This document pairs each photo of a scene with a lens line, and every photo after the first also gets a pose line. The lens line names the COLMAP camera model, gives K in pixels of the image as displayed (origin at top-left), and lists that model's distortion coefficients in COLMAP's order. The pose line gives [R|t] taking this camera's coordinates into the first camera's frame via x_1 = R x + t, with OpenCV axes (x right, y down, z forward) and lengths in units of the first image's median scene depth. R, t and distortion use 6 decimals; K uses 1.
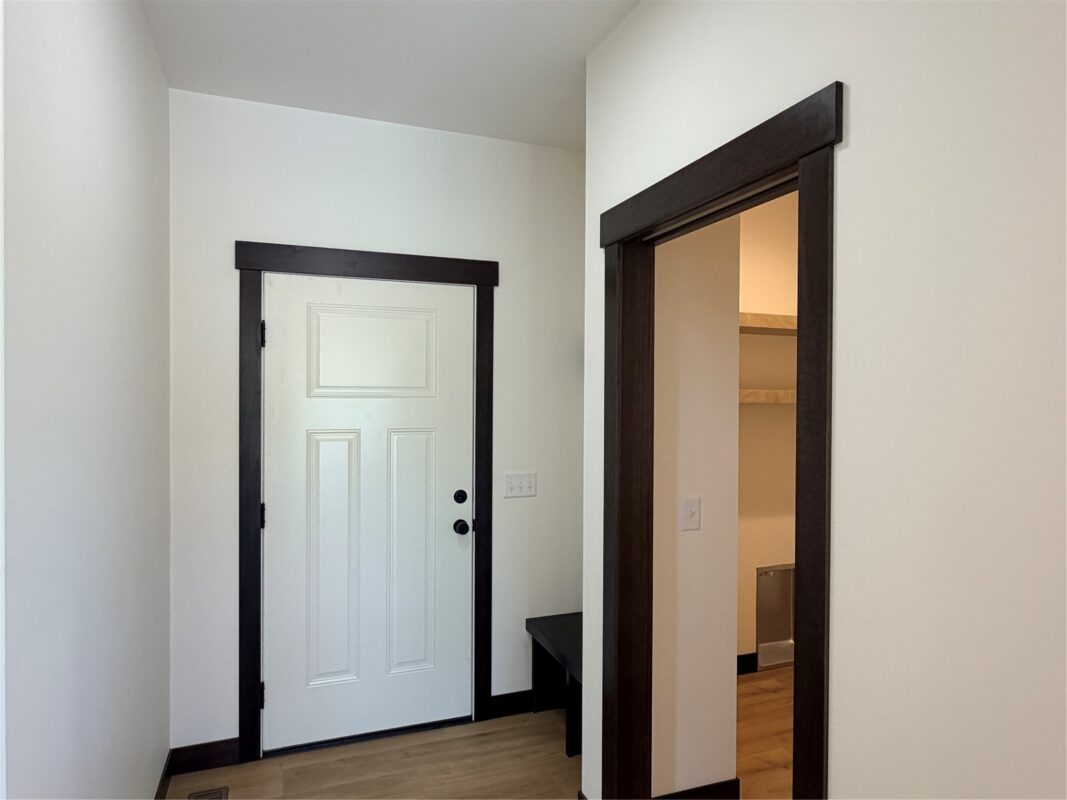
lens RADIAL K [[656.3, 0, 533.5], [0, 656.3, 400.0], [0, 0, 1]] dist [-0.004879, -0.000771]
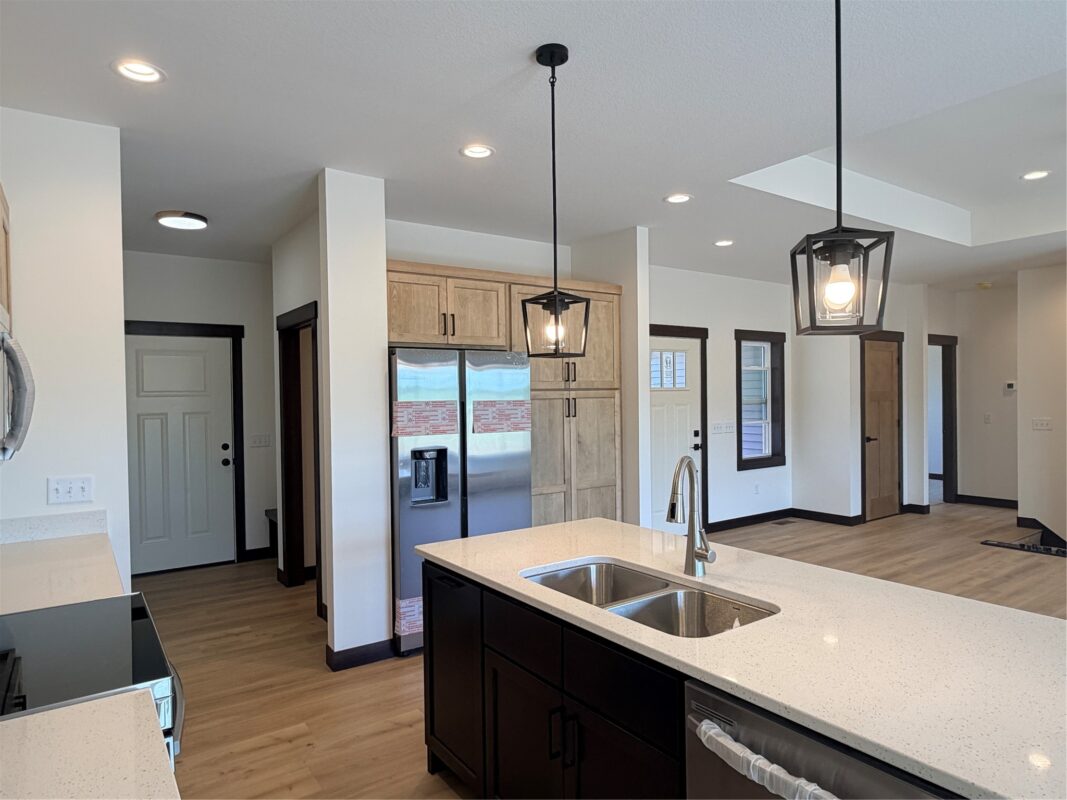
lens RADIAL K [[656.3, 0, 533.5], [0, 656.3, 400.0], [0, 0, 1]] dist [-0.004879, -0.000771]
pose [[0.968543, -0.023791, 0.247707, 0.295006], [0.023637, 0.999714, 0.003599, 0.023750], [-0.247722, 0.002369, 0.968828, -1.106923]]
